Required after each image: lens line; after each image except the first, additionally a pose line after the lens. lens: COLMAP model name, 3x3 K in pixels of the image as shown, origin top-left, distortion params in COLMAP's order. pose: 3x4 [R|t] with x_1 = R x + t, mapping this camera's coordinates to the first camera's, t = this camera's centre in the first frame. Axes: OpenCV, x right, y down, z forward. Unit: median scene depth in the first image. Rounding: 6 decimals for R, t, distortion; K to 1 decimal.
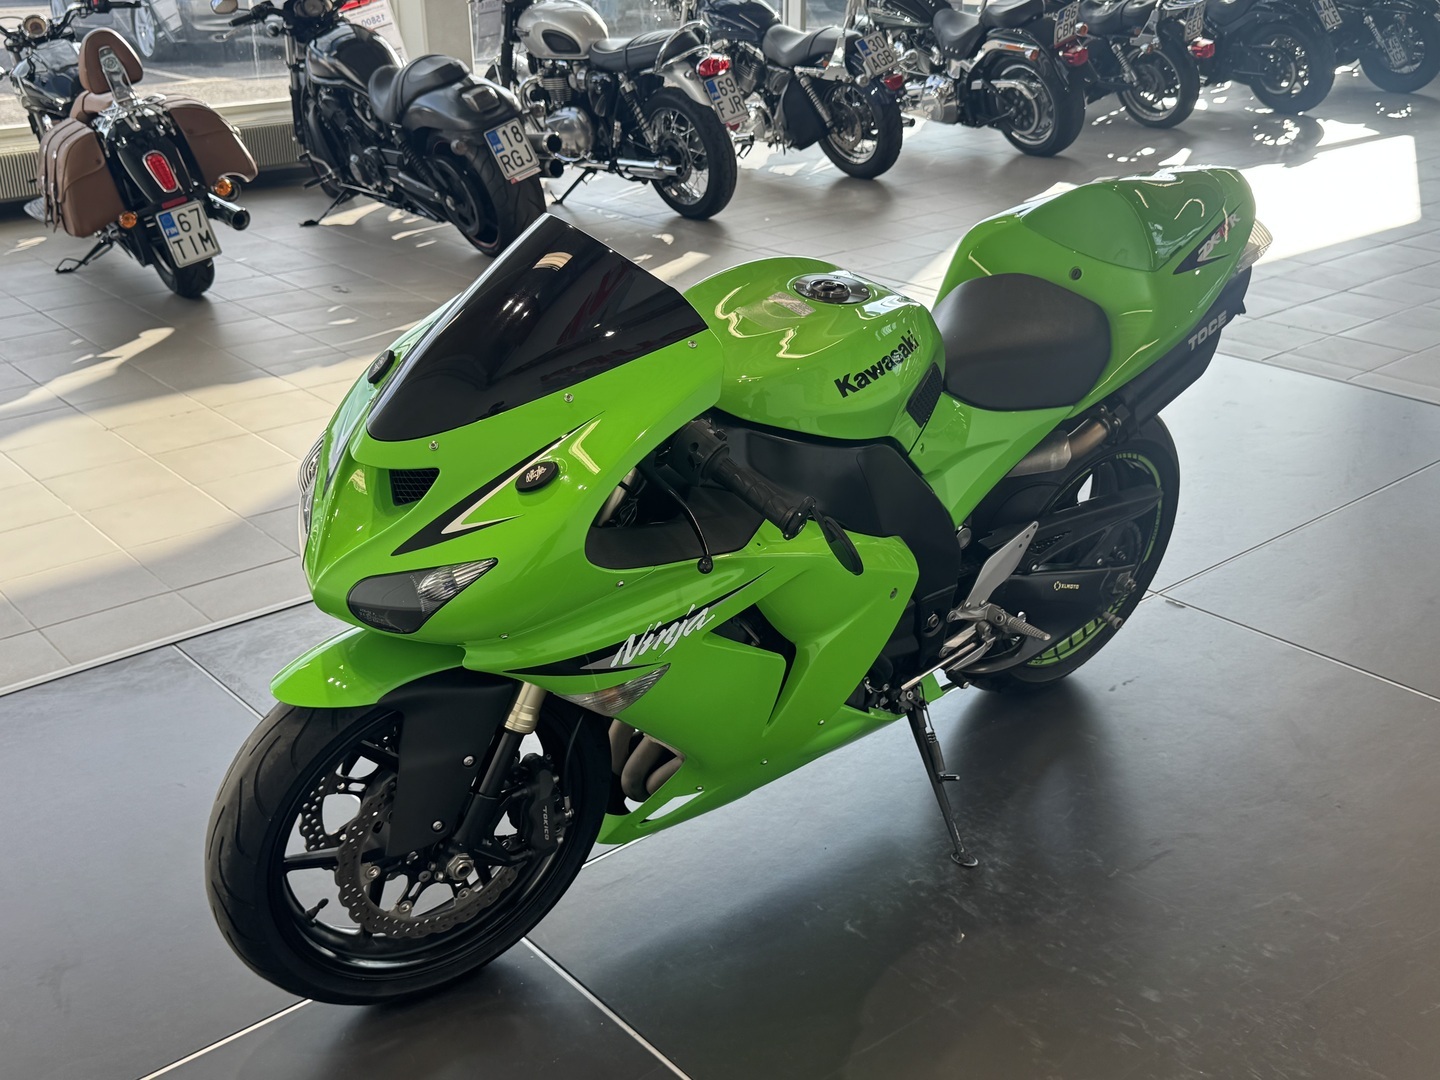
lens RADIAL K [[1540.5, 0, 720.0], [0, 1540.5, 540.0], [0, 0, 1]] dist [0.153570, -0.001519]
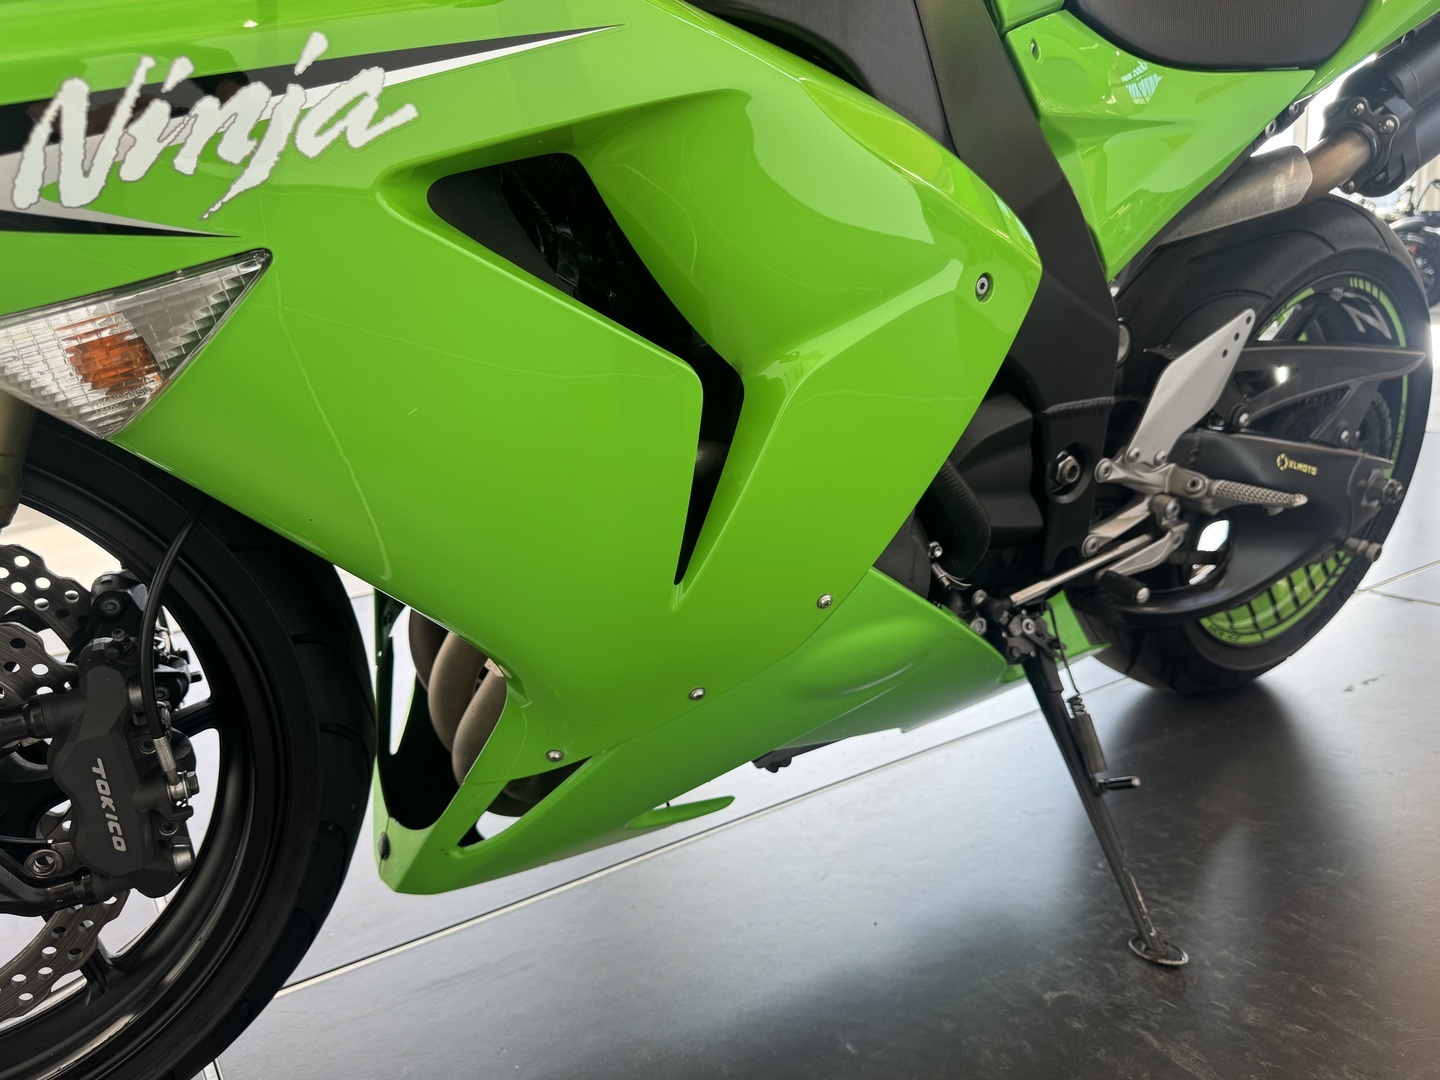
lens RADIAL K [[1070.5, 0, 720.0], [0, 1070.5, 540.0], [0, 0, 1]] dist [-0.006562, -0.001976]
pose [[0.989872, -0.021654, -0.140303, 0.070840], [-0.004238, 0.983351, -0.181666, 0.140412], [0.141901, 0.180421, 0.973300, 0.633673]]
